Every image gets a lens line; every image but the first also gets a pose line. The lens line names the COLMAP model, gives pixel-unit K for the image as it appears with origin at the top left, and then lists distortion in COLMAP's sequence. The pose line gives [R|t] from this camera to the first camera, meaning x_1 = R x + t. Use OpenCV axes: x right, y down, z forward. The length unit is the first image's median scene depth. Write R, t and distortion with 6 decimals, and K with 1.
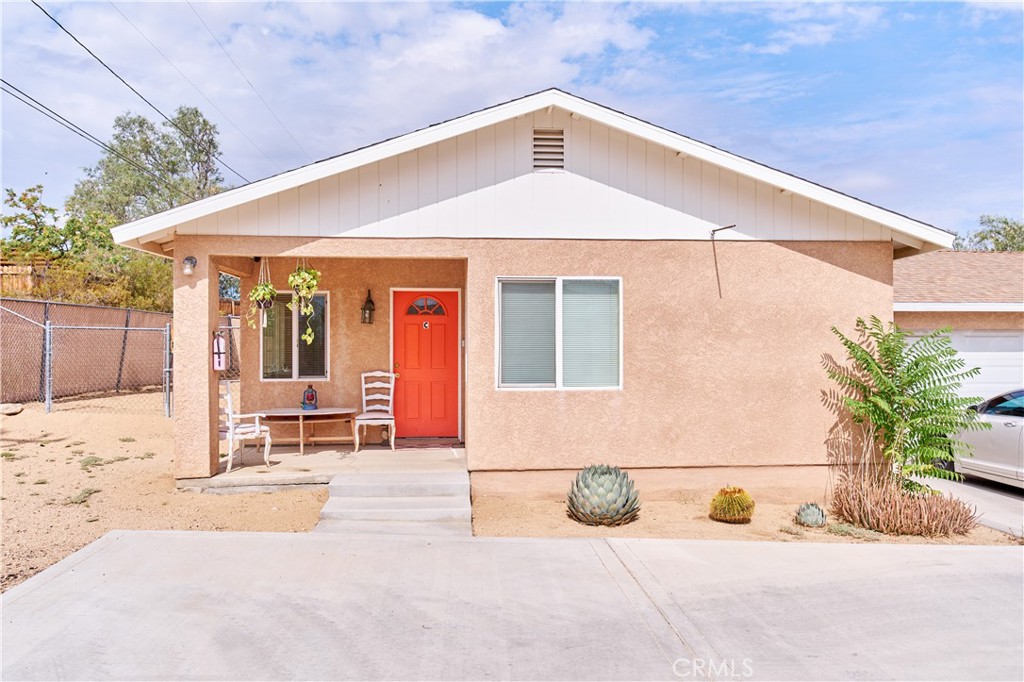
lens RADIAL K [[772.5, 0, 512.0], [0, 772.5, 341.0], [0, 0, 1]] dist [0.009577, -0.003490]
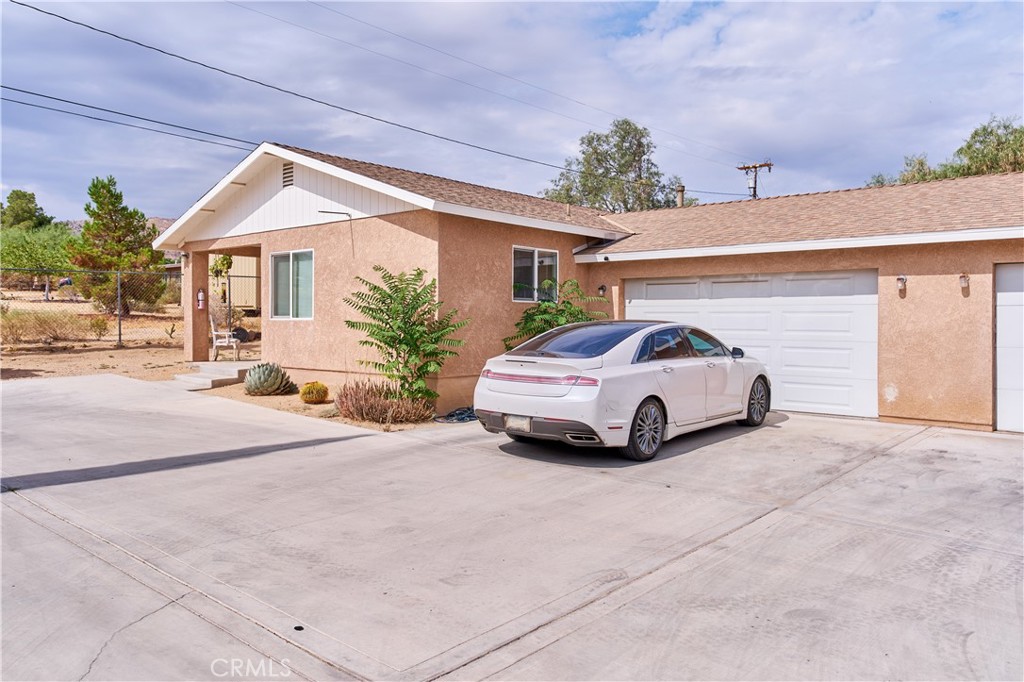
lens RADIAL K [[735.2, 0, 512.0], [0, 735.2, 341.0], [0, 0, 1]] dist [-0.001080, -0.000815]
pose [[0.700679, 0.022912, -0.713108, 1.489964], [0.001535, 0.999434, 0.033619, 0.055161], [0.713475, -0.024651, 0.700247, 0.228593]]
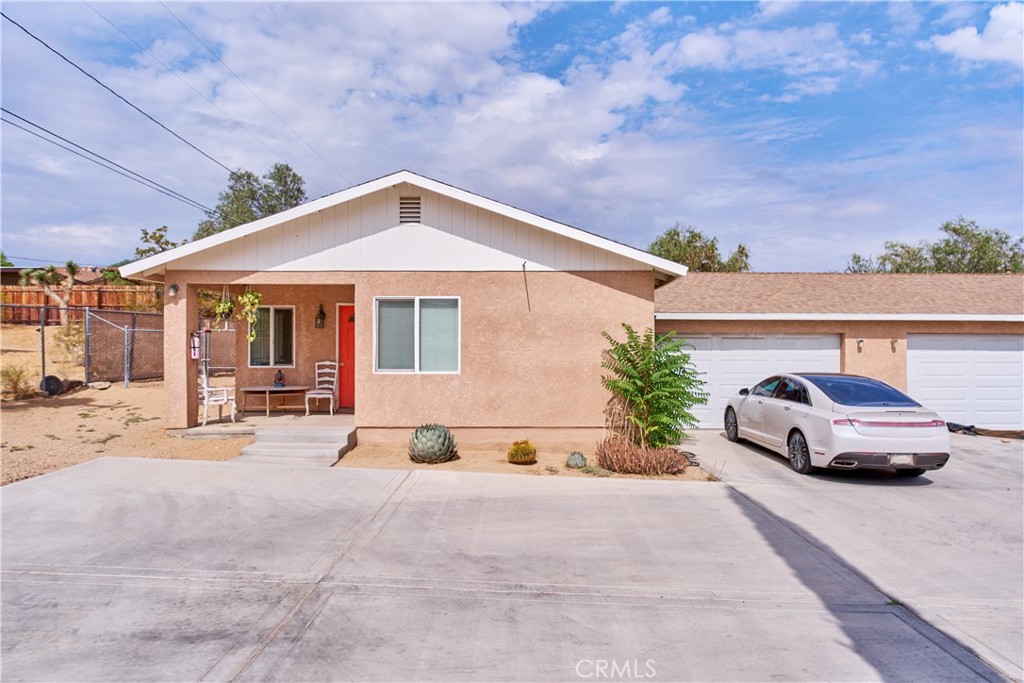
lens RADIAL K [[627.2, 0, 515.3], [0, 627.2, 349.1], [0, 0, 1]] dist [-0.009182, 0.004255]
pose [[0.996526, 0.004383, -0.083163, 0.341568], [-0.003401, 0.999923, 0.011943, 0.001703], [0.083209, -0.011619, 0.996464, -0.171386]]
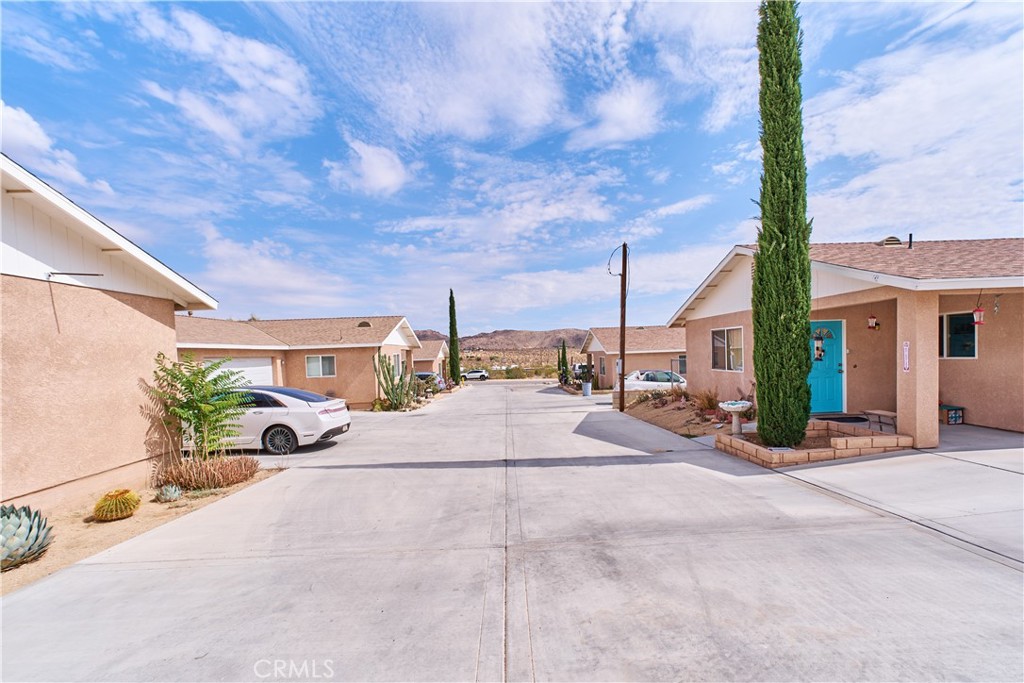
lens RADIAL K [[454.7, 0, 531.8], [0, 454.7, 368.0], [0, 0, 1]] dist [0.002322, 0.000399]
pose [[0.033705, -0.034611, 0.998832, -0.373879], [0.024479, 0.999129, 0.033796, -0.011581], [-0.999132, 0.023312, 0.034523, 0.290255]]
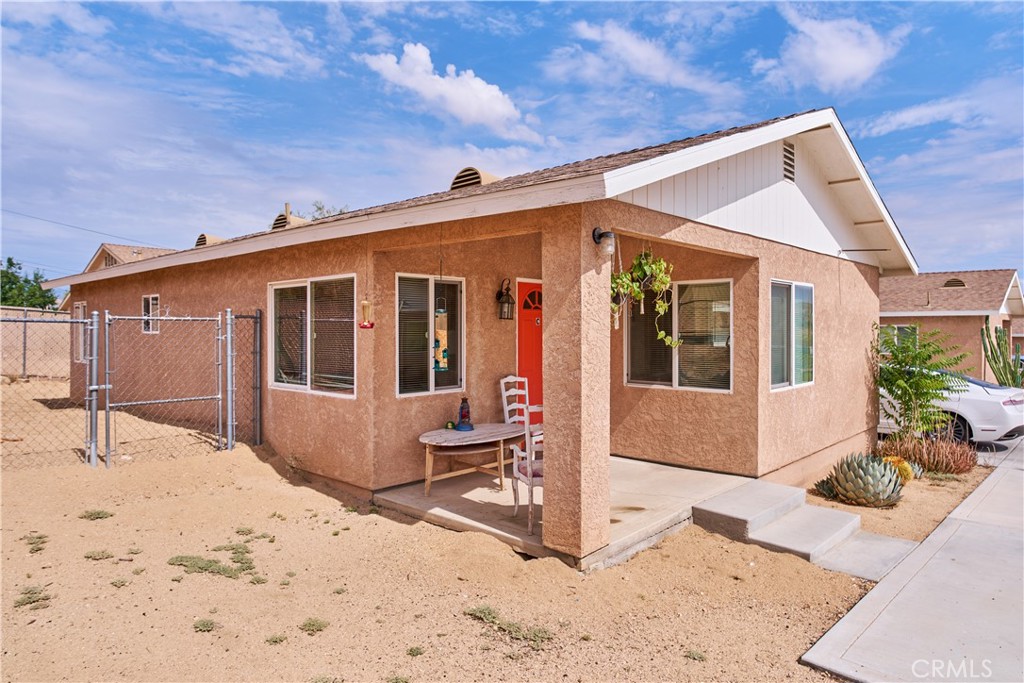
lens RADIAL K [[647.9, 0, 514.9], [0, 647.9, 325.3], [0, 0, 1]] dist [-0.000964, -0.002096]
pose [[0.737353, 0.002784, 0.675502, -0.809285], [-0.005065, 0.999986, 0.001407, -0.021437], [-0.675489, -0.004459, 0.737356, 0.590540]]
